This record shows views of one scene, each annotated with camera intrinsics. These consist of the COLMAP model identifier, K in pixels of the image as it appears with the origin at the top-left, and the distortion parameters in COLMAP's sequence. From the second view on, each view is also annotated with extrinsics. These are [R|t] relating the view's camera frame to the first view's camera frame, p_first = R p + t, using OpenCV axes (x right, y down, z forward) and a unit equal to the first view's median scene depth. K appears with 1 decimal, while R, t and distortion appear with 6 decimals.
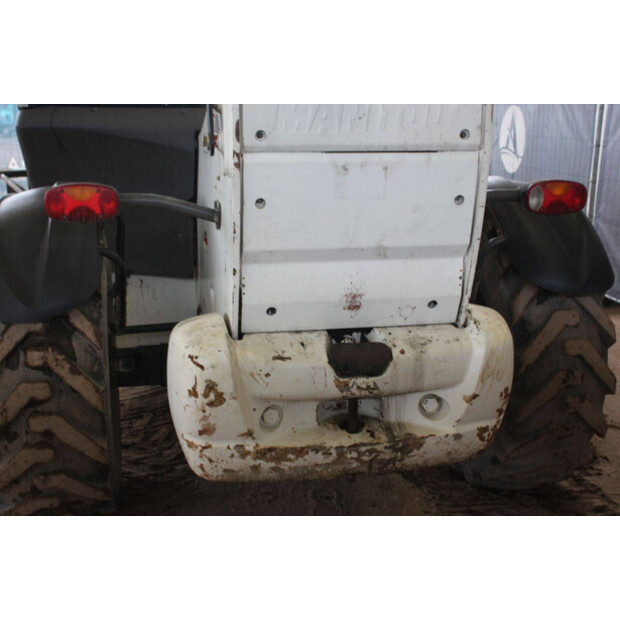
lens RADIAL K [[829.4, 0, 312.2], [0, 829.4, 297.5], [0, 0, 1]] dist [0.020834, 0.018026]
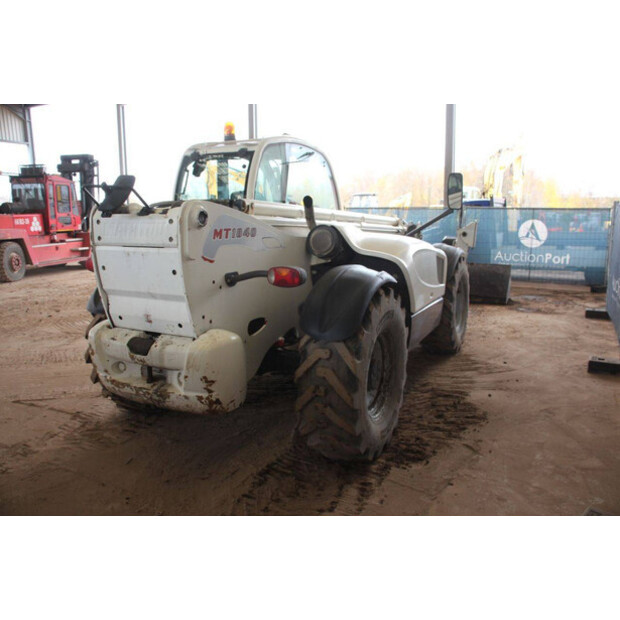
lens RADIAL K [[516.2, 0, 309.4], [0, 516.2, 300.7], [0, 0, 1]] dist [-0.137585, 0.008924]
pose [[0.787369, 0.097836, -0.608670, 1.108004], [-0.135526, 0.990643, -0.016081, -0.071426], [0.601401, 0.095152, 0.793261, 0.232090]]
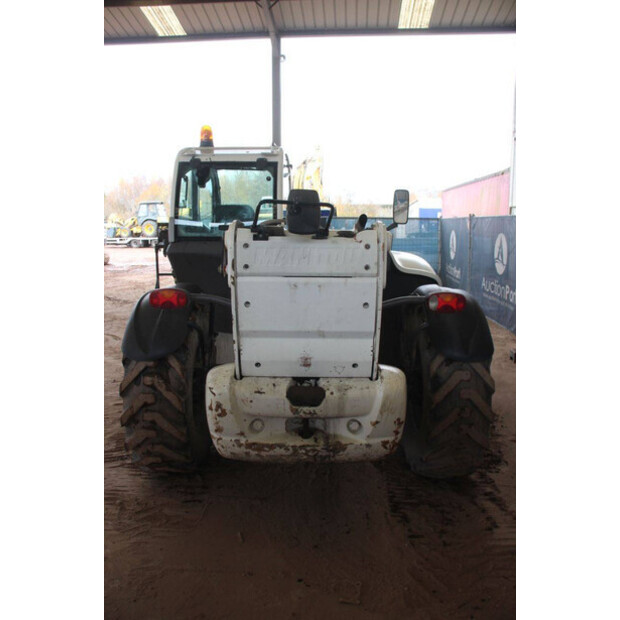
lens RADIAL K [[516.2, 0, 309.4], [0, 516.2, 300.7], [0, 0, 1]] dist [-0.137585, 0.008924]
pose [[0.979287, 0.032307, -0.199884, 0.260340], [-0.047590, 0.996259, -0.072133, -0.043473], [0.196806, 0.080152, 0.977161, -0.046266]]
